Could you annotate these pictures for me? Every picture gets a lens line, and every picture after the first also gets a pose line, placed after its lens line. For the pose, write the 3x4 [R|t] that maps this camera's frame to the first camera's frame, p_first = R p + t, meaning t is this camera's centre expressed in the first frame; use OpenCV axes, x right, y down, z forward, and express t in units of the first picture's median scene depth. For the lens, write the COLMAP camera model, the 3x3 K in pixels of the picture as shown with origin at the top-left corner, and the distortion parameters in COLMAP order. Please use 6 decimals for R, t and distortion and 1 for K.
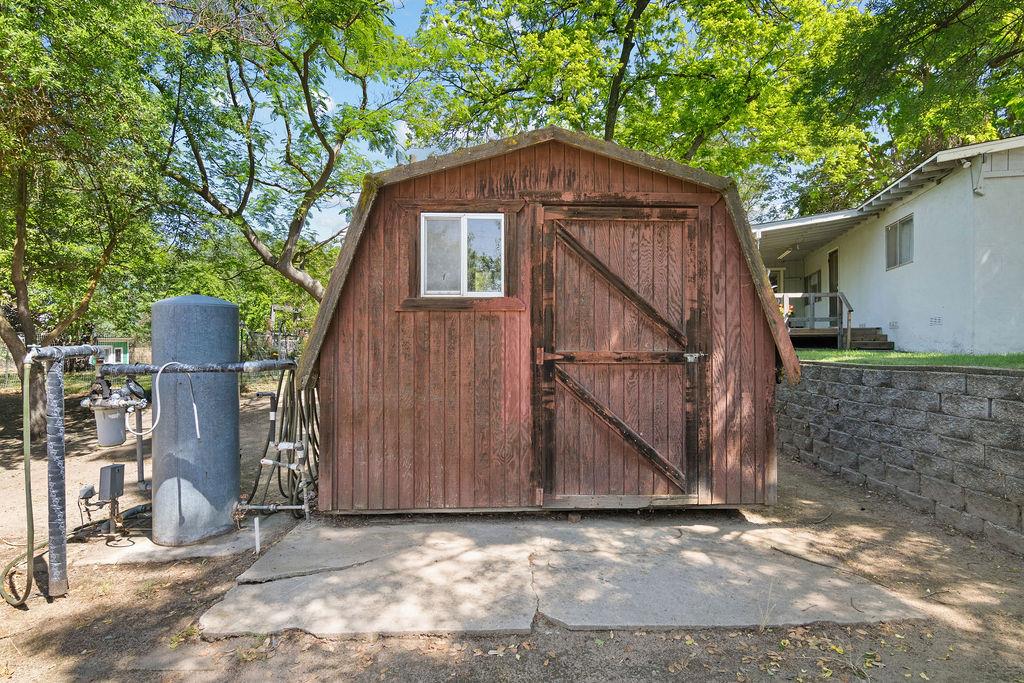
lens RADIAL K [[525.2, 0, 513.8], [0, 525.2, 344.8], [0, 0, 1]] dist [0.000244, 0.002291]
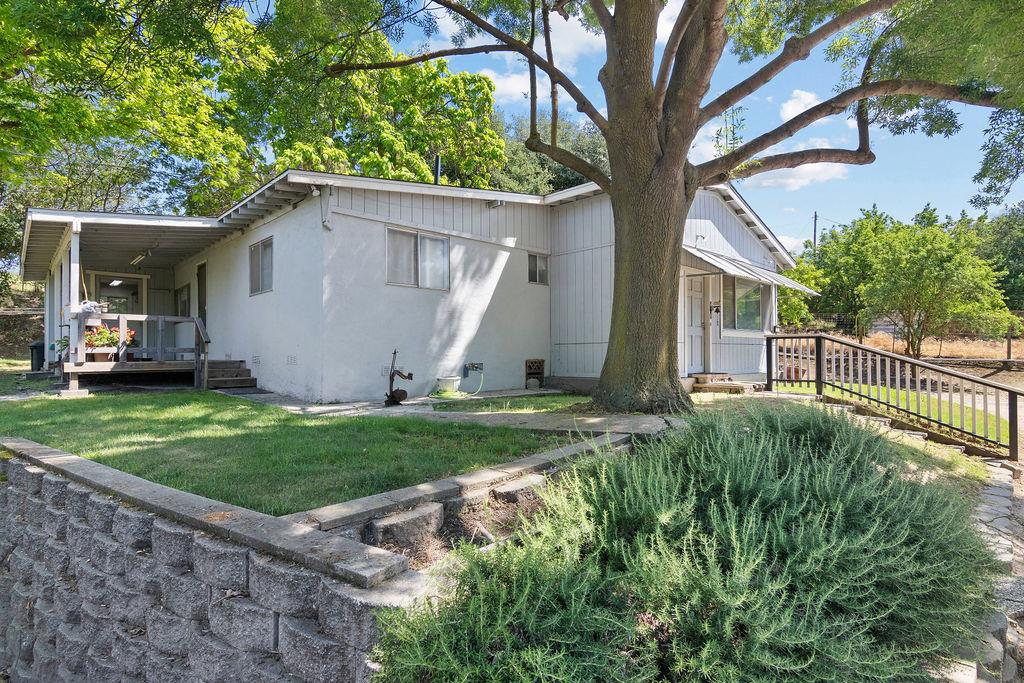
lens RADIAL K [[525.2, 0, 513.8], [0, 525.2, 344.8], [0, 0, 1]] dist [0.000244, 0.002291]
pose [[0.517238, 0.009162, 0.855792, 0.176003], [0.000925, 0.999936, -0.011264, -0.046465], [-0.855841, 0.006617, 0.517197, 0.161003]]
